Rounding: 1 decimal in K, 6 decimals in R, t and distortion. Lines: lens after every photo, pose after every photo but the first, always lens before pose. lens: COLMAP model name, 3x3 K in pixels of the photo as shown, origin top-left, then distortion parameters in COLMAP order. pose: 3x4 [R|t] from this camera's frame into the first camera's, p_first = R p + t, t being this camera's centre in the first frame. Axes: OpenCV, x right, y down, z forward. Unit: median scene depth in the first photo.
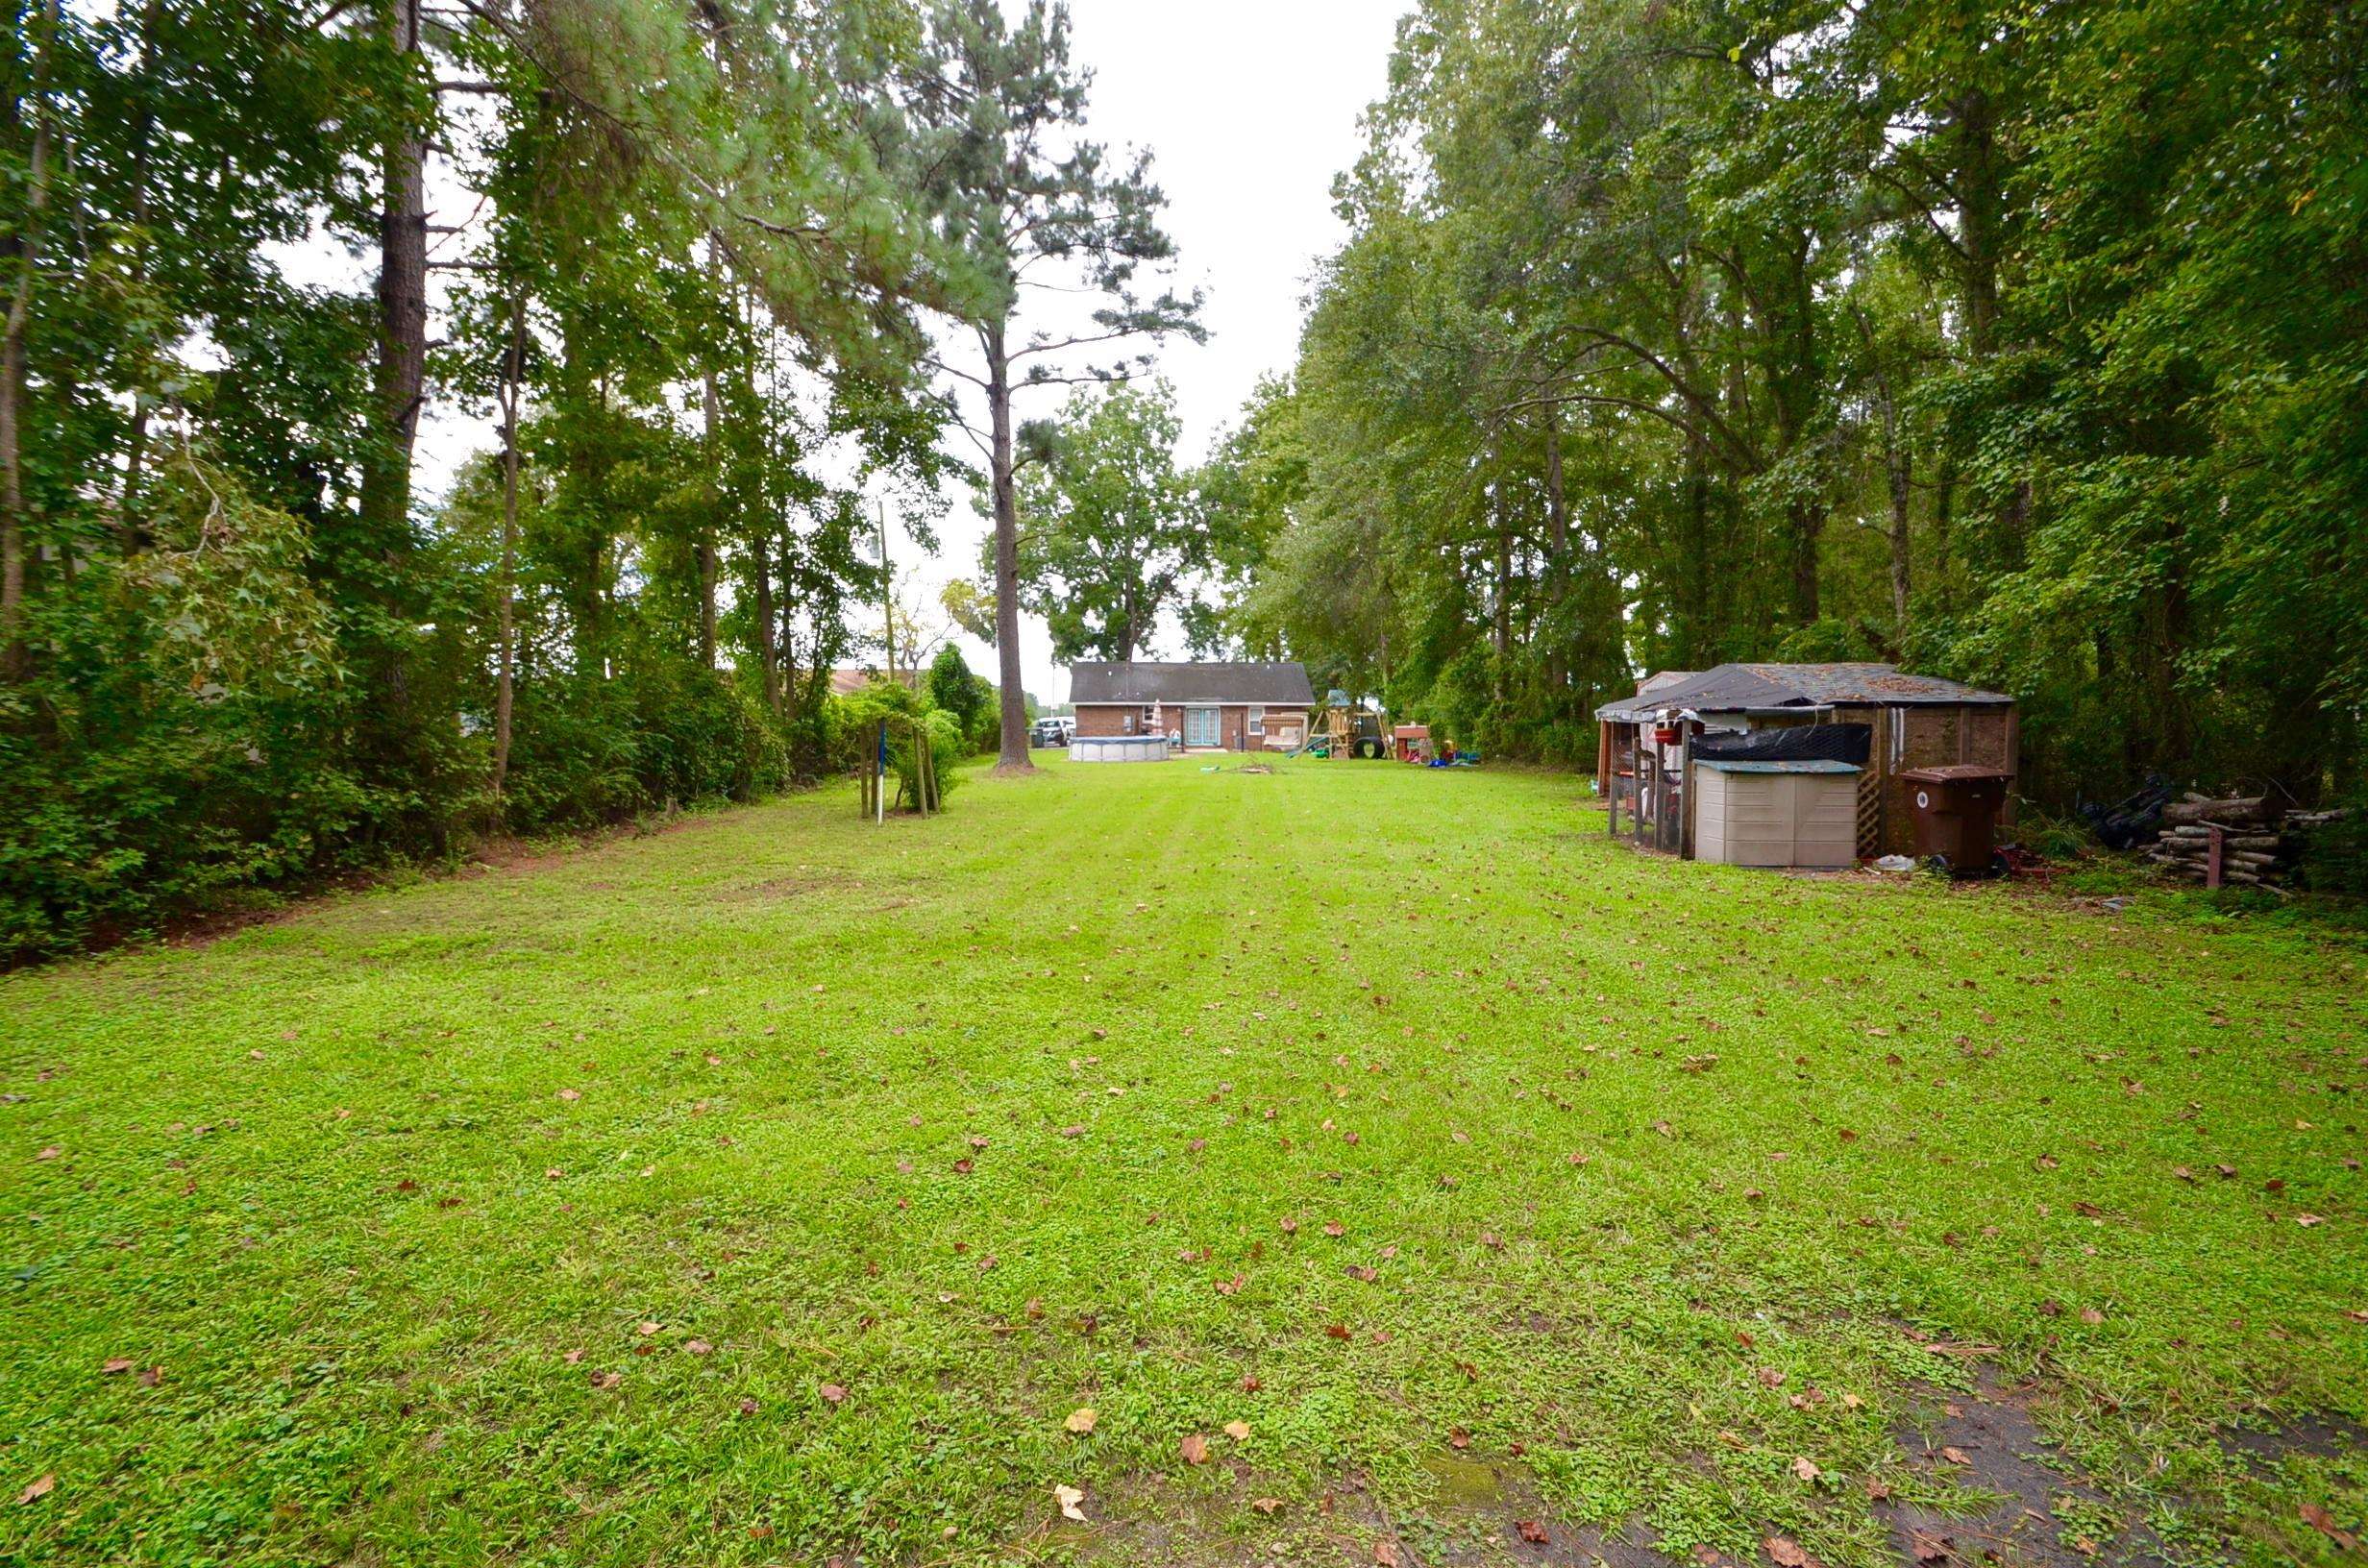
lens RADIAL K [[1053.5, 0, 1184.0], [0, 1053.5, 784.0], [0, 0, 1]] dist [0.021051, -0.021839]
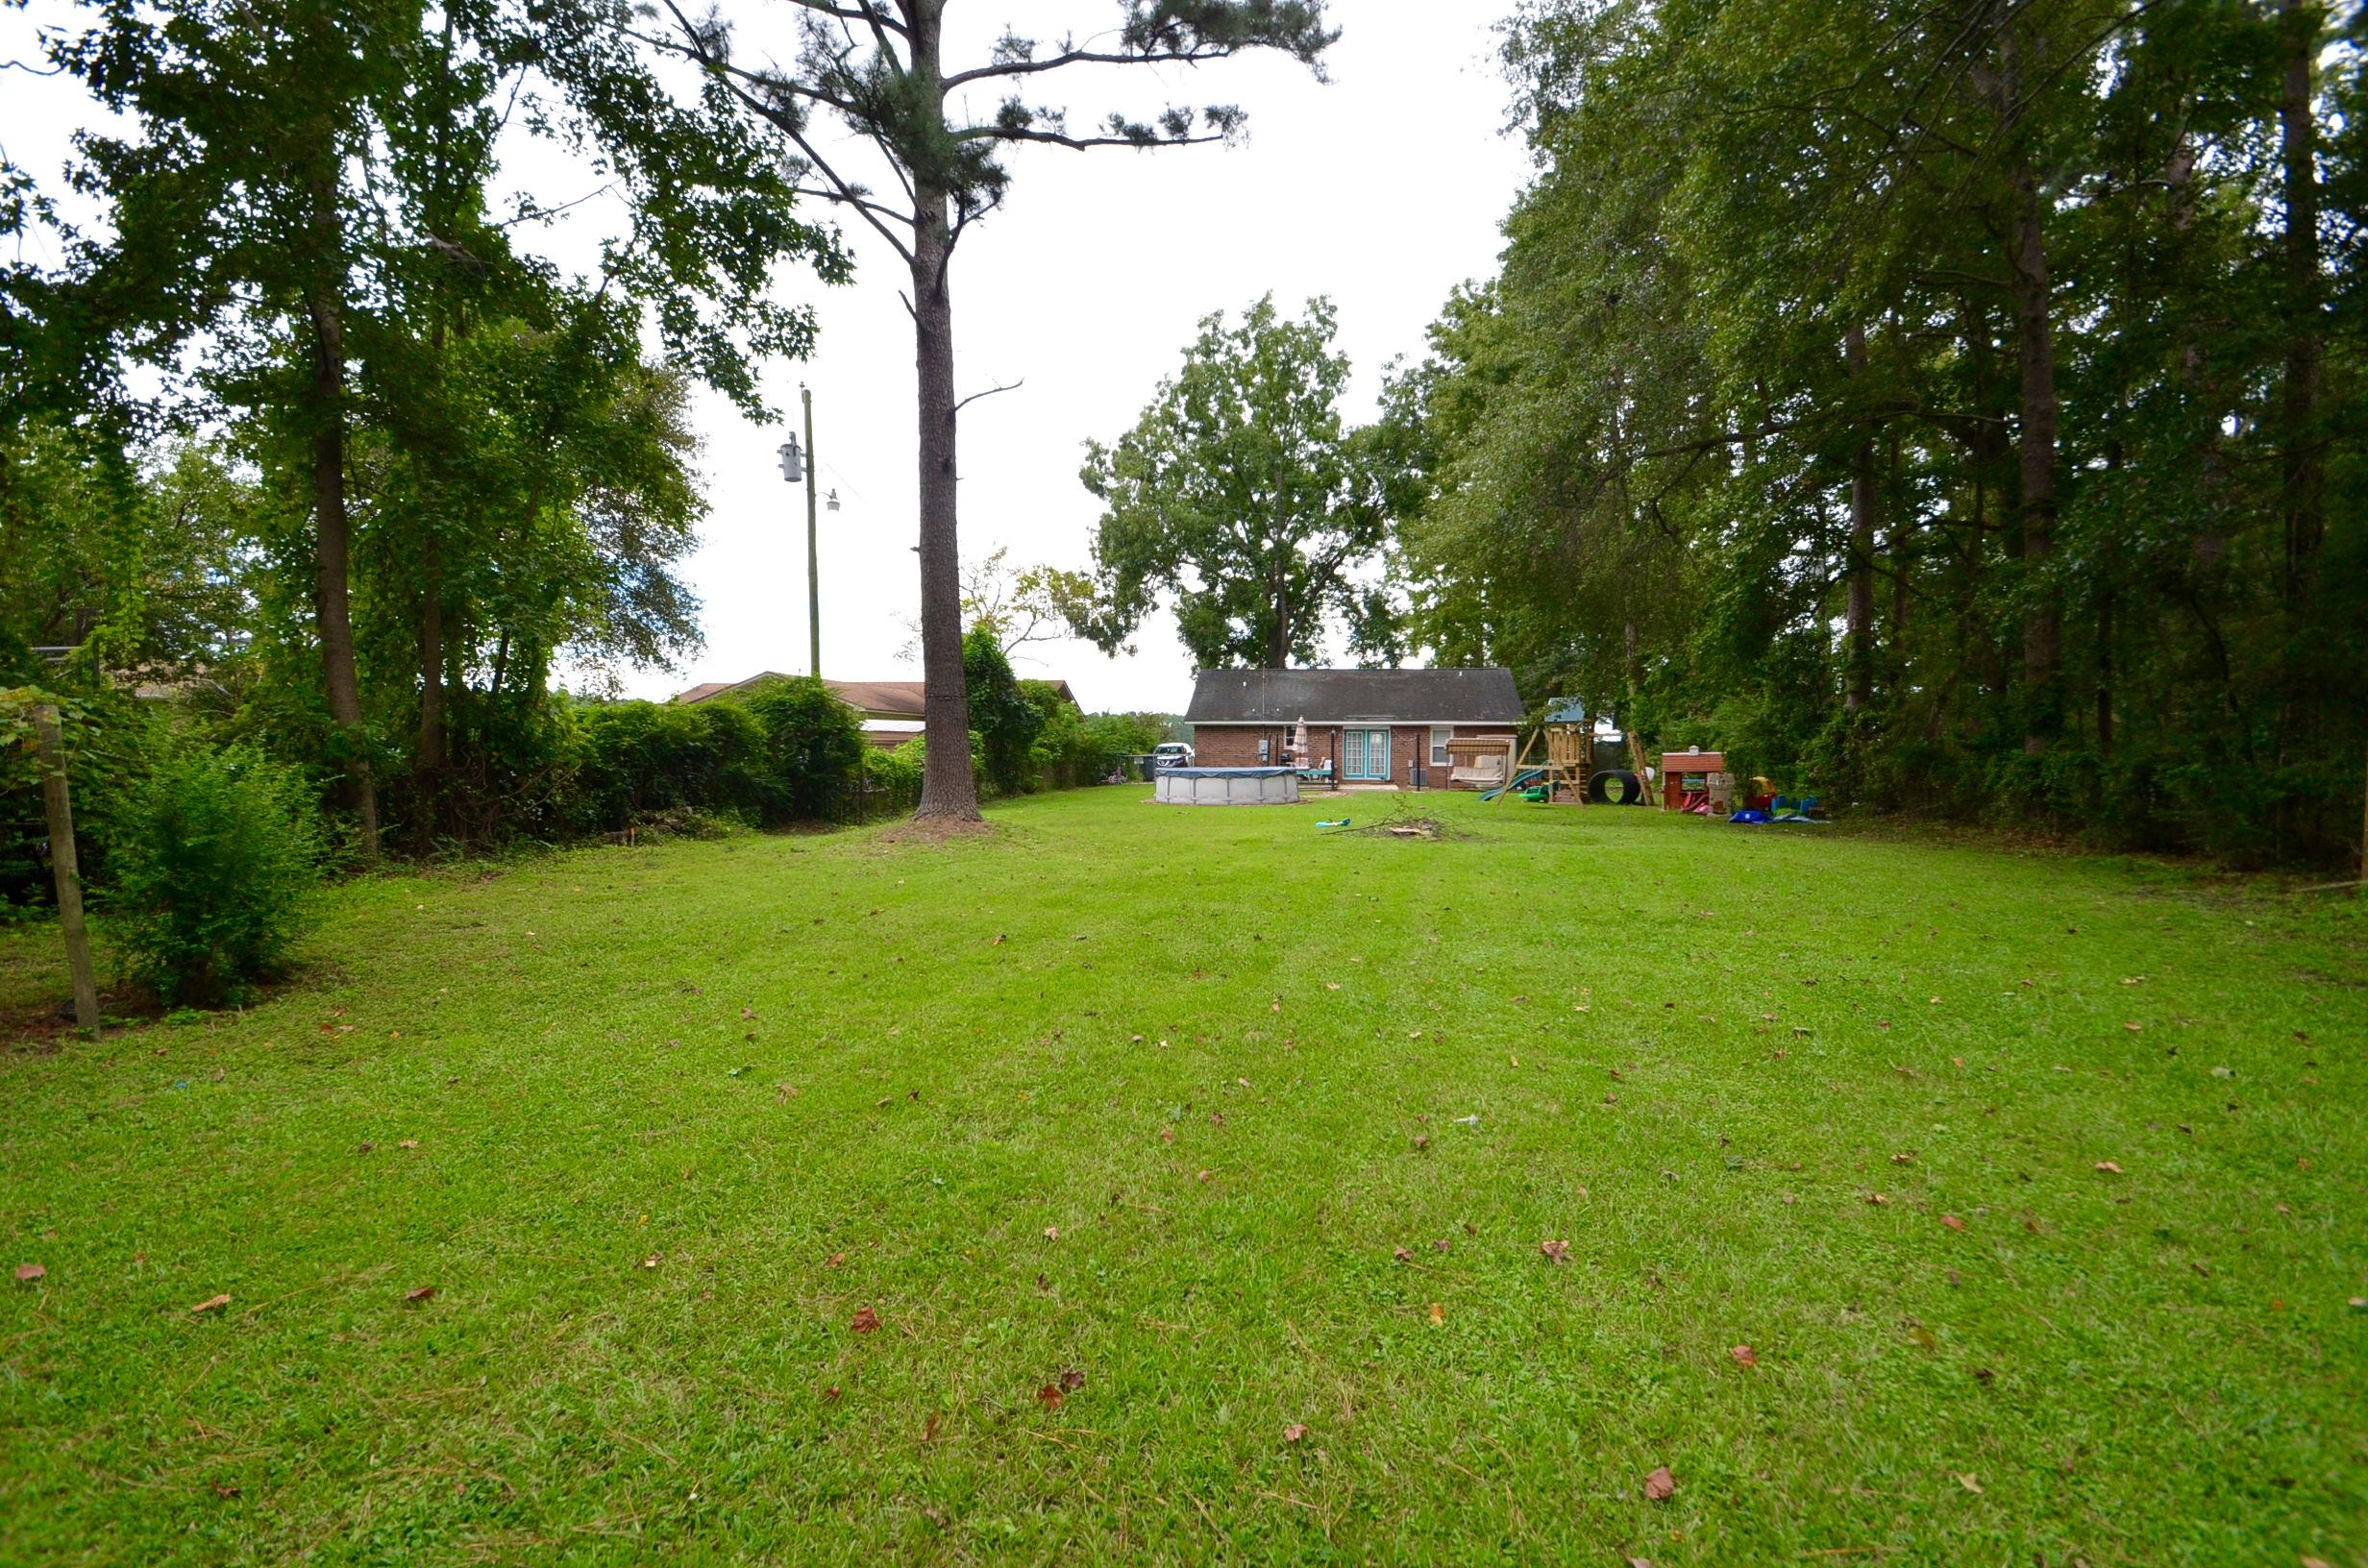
lens RADIAL K [[1053.5, 0, 1184.0], [0, 1053.5, 784.0], [0, 0, 1]] dist [0.021051, -0.021839]
pose [[0.981862, 0.008328, -0.189412, 0.030961], [-0.013763, 0.999530, -0.027397, -0.011366], [0.189094, 0.029507, 0.981516, 0.244854]]
